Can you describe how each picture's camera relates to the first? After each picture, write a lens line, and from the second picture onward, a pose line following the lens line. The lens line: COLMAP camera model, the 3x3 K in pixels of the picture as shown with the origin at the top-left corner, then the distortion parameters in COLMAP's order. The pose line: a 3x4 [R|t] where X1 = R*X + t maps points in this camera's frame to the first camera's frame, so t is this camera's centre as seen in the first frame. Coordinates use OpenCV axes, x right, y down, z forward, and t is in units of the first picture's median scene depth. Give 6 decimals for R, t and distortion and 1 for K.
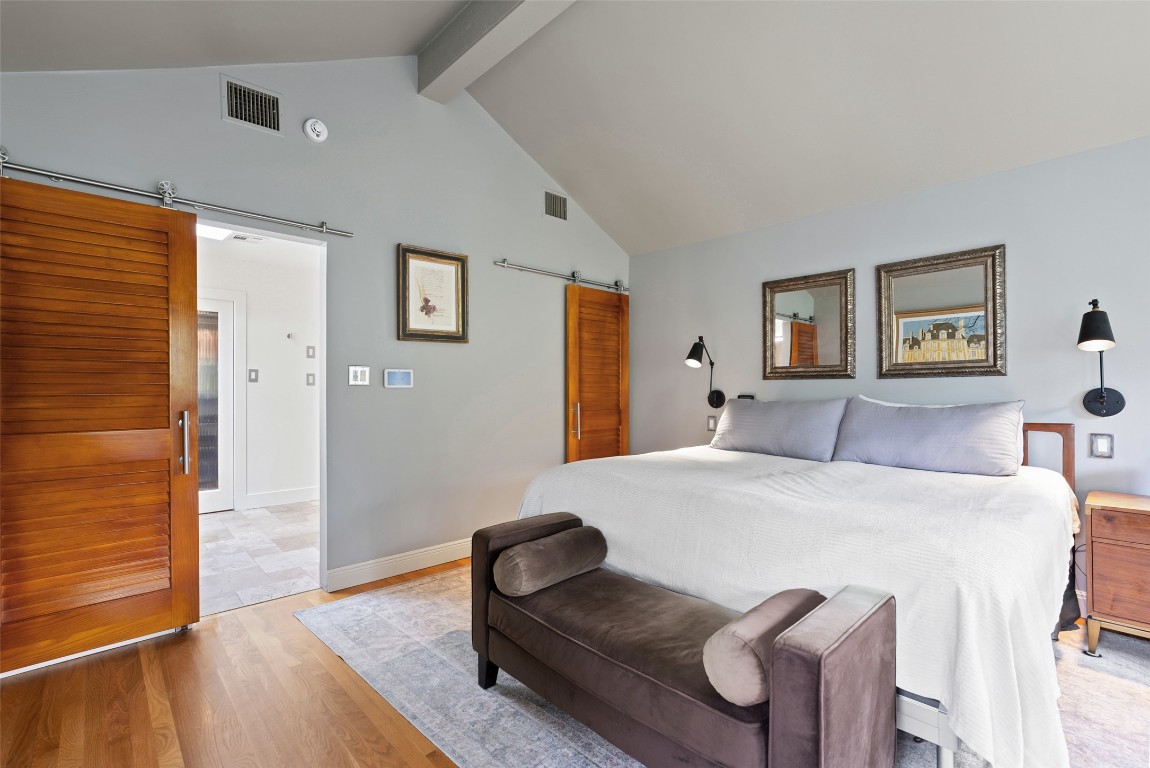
lens RADIAL K [[515.4, 0, 576.9], [0, 515.4, 391.8], [0, 0, 1]] dist [-0.020369, 0.003632]
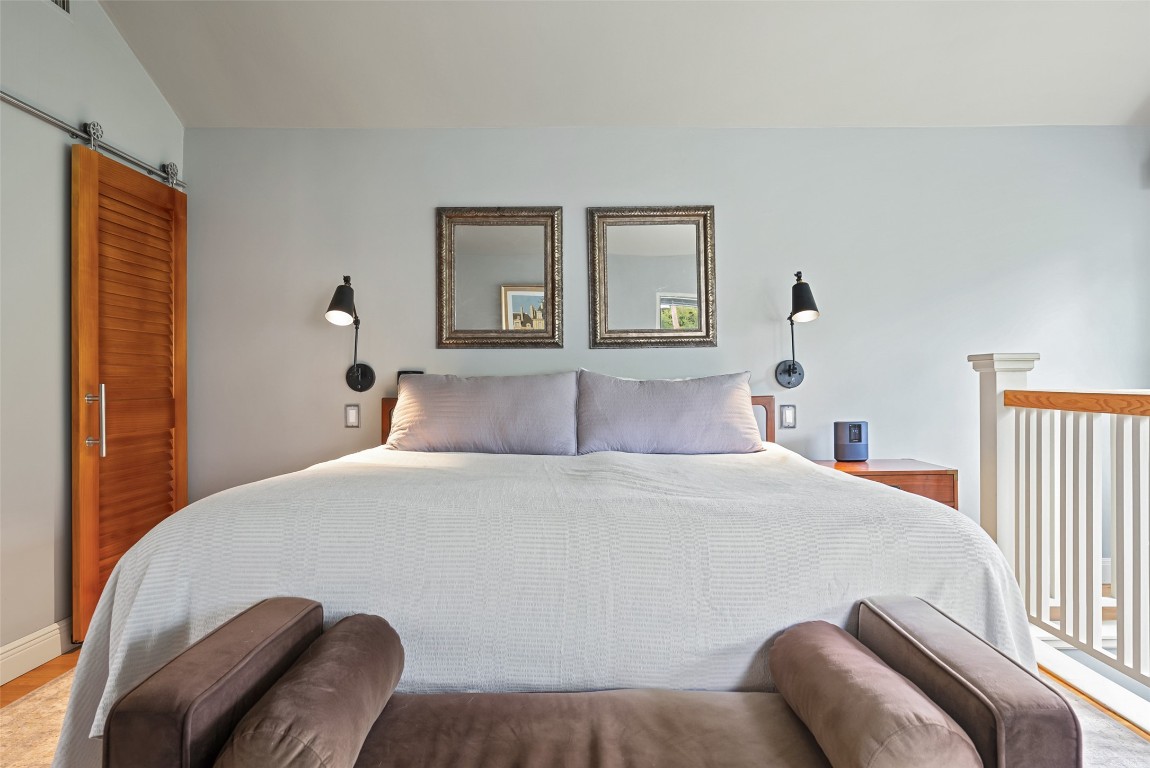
lens RADIAL K [[676.2, 0, 584.6], [0, 676.2, 385.4], [0, 0, 1]] dist [-0.035249, 0.007629]
pose [[0.692281, -0.001491, 0.721626, -0.172097], [0.004225, 0.999989, -0.001986, 0.032315], [-0.721615, 0.004424, 0.692280, 0.261600]]
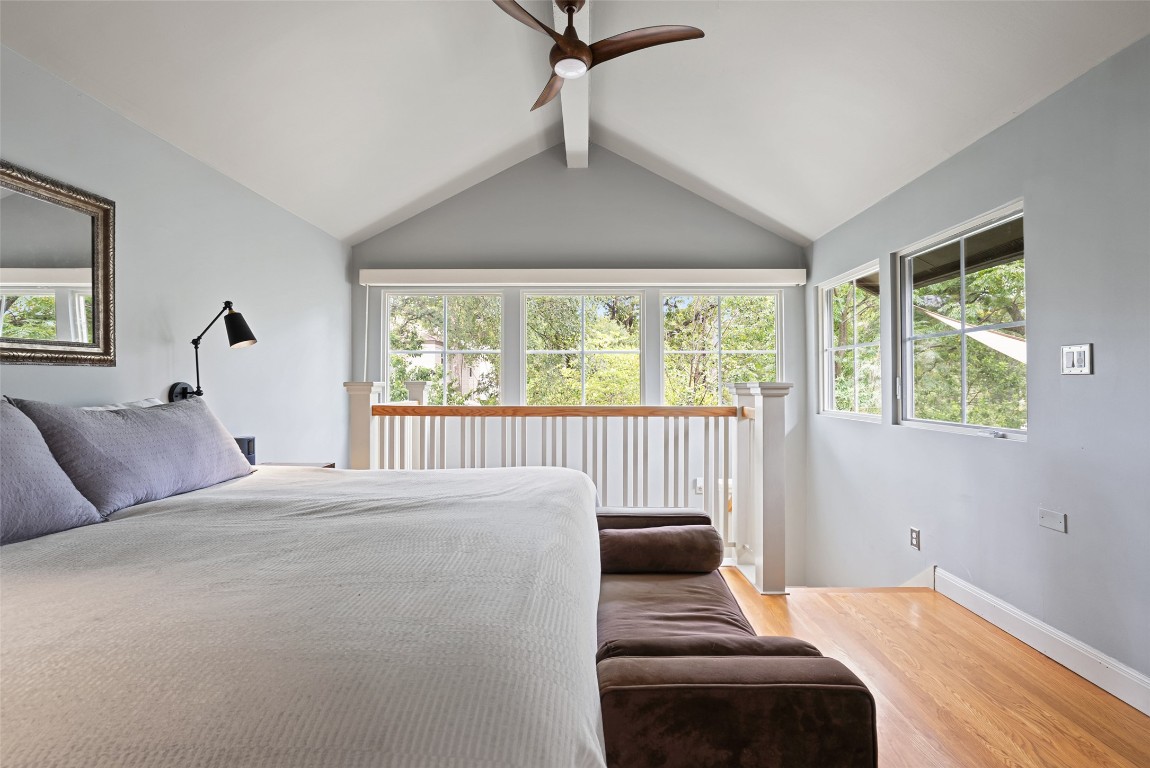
lens RADIAL K [[515.4, 0, 578.7], [0, 515.4, 374.1], [0, 0, 1]] dist [-0.020369, 0.003632]
pose [[-0.729078, 0.014179, 0.684284, -0.187870], [0.006309, 0.999882, -0.013997, -0.003460], [-0.684402, -0.005888, -0.729081, 0.880194]]
